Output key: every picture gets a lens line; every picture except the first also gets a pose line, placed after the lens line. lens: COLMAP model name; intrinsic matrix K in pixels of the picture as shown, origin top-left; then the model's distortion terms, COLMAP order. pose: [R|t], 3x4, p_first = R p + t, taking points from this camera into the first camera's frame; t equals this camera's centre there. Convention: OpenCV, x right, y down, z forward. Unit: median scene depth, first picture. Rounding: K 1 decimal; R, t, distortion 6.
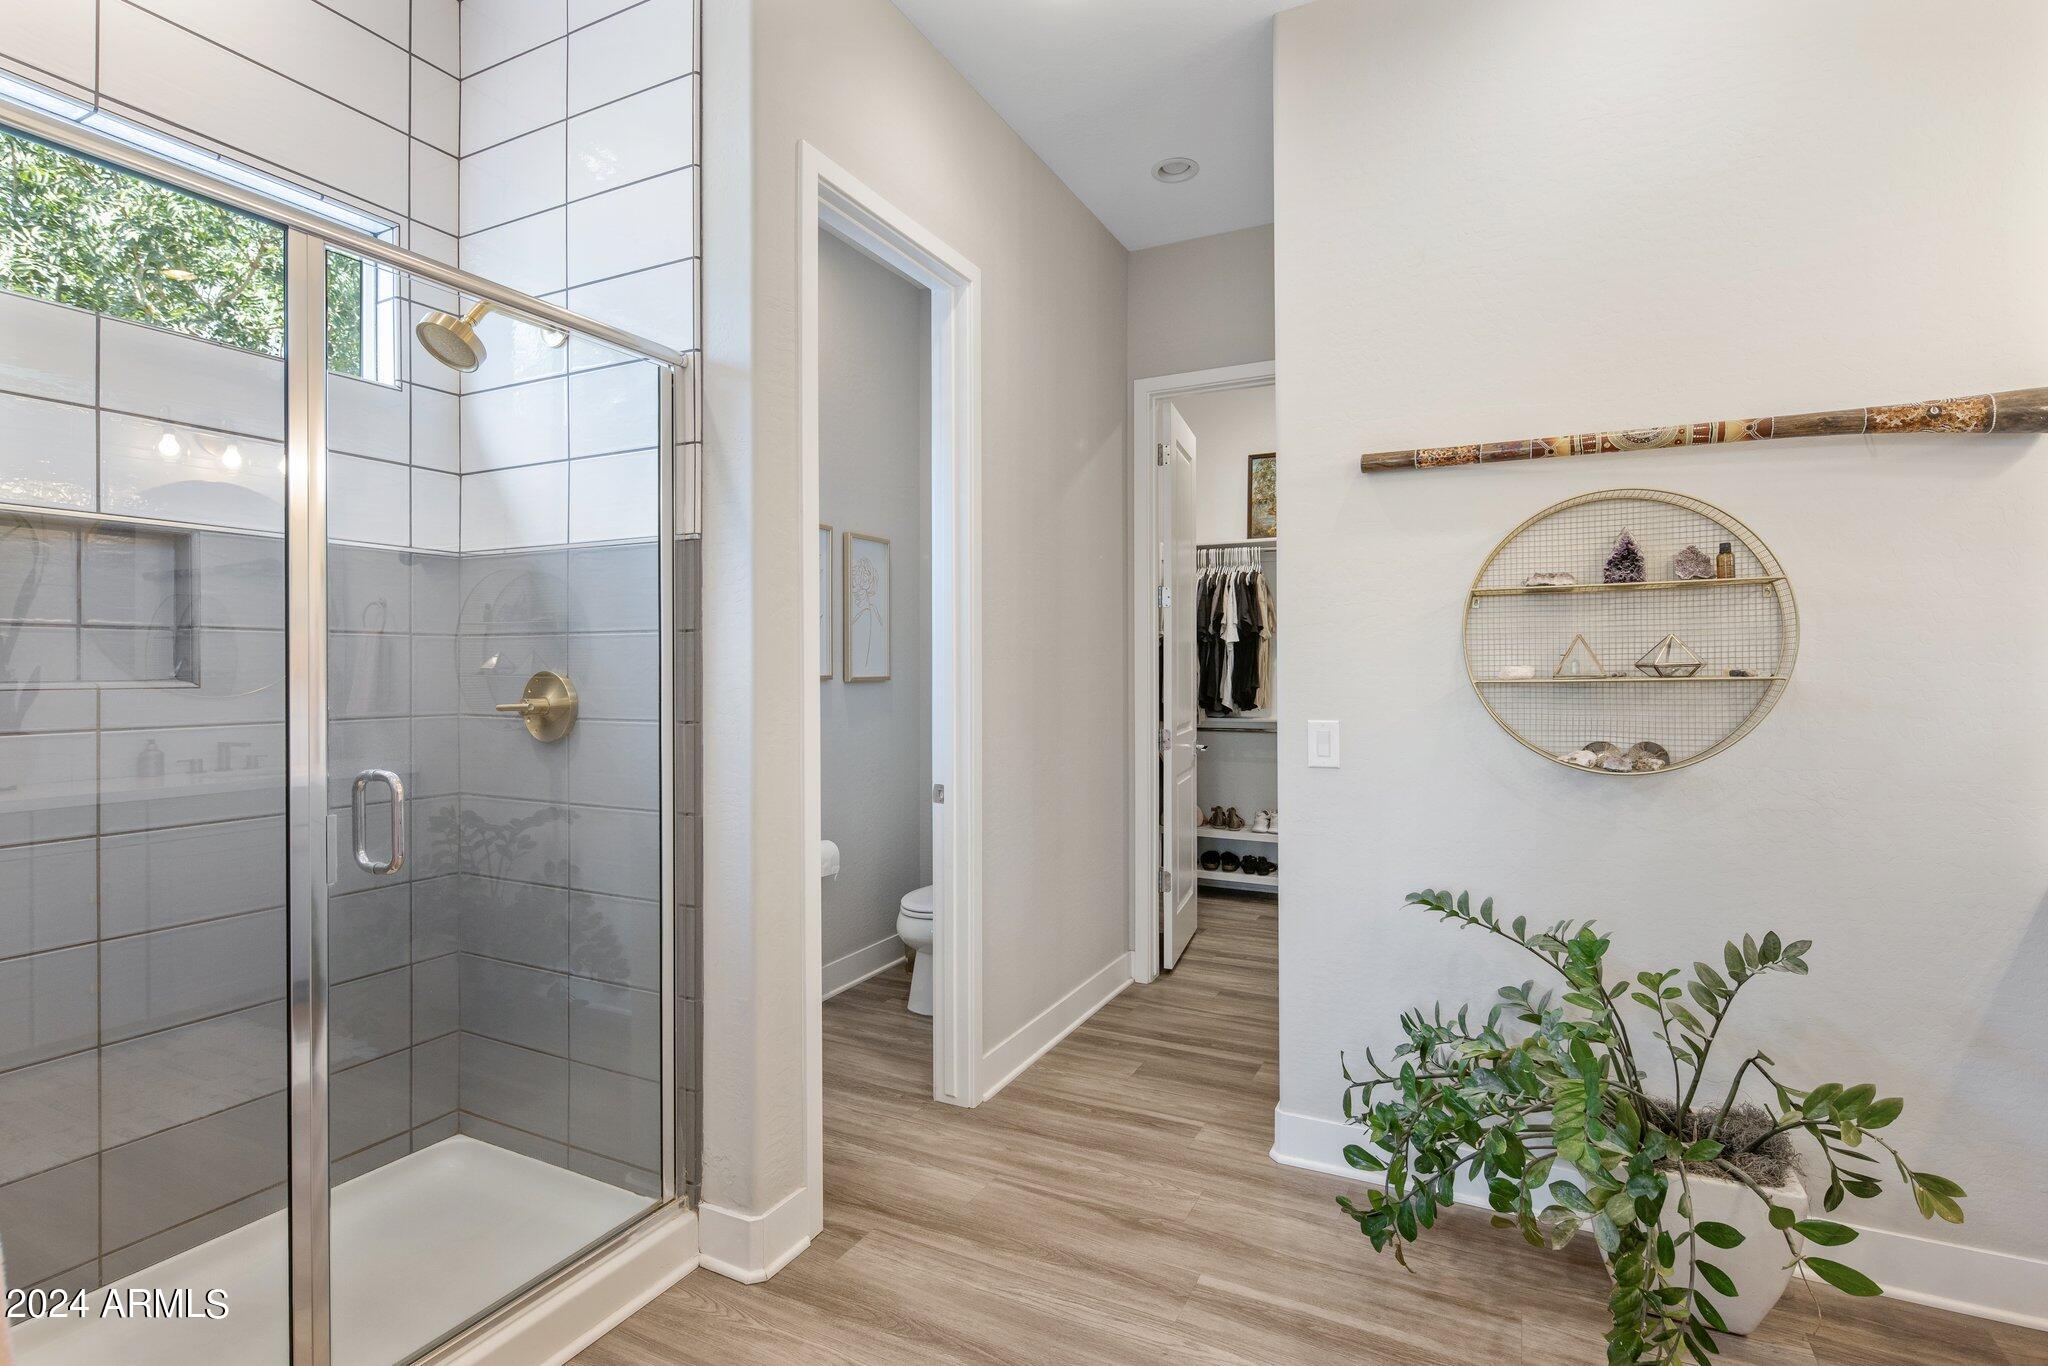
lens RADIAL K [[990.2, 0, 1026.3], [0, 990.2, 667.5], [0, 0, 1]] dist [0.004389, -0.003160]
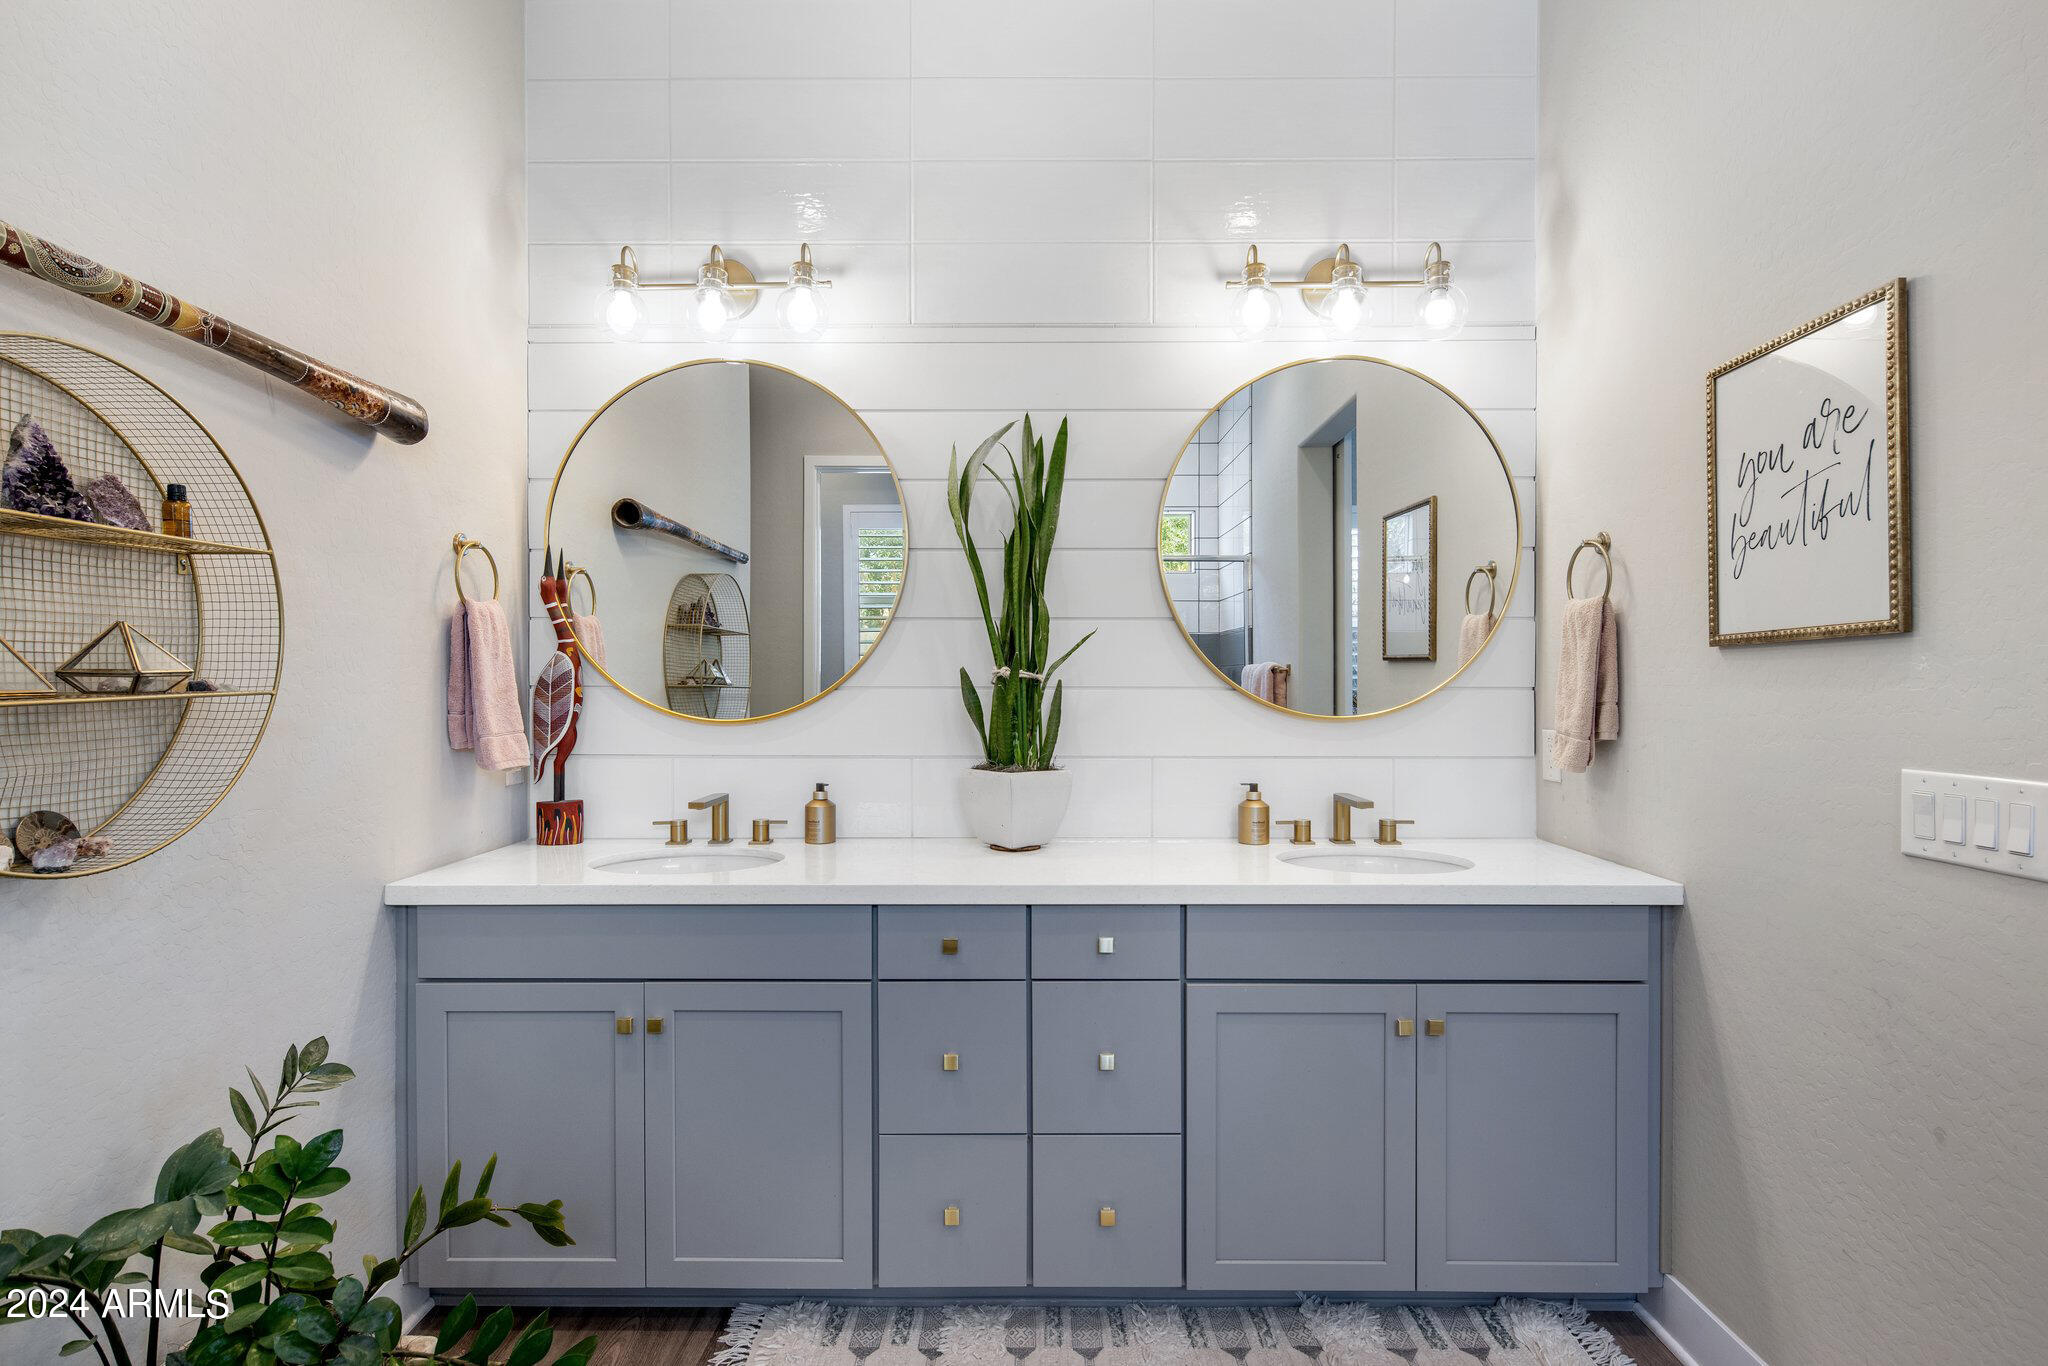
lens RADIAL K [[990.2, 0, 1026.6], [0, 990.2, 680.0], [0, 0, 1]] dist [0.004389, -0.003160]
pose [[-0.454602, 0.006469, 0.890671, -0.122580], [0.001967, 0.999978, -0.006259, 0.006261], [-0.890692, -0.001093, -0.454605, 0.789822]]
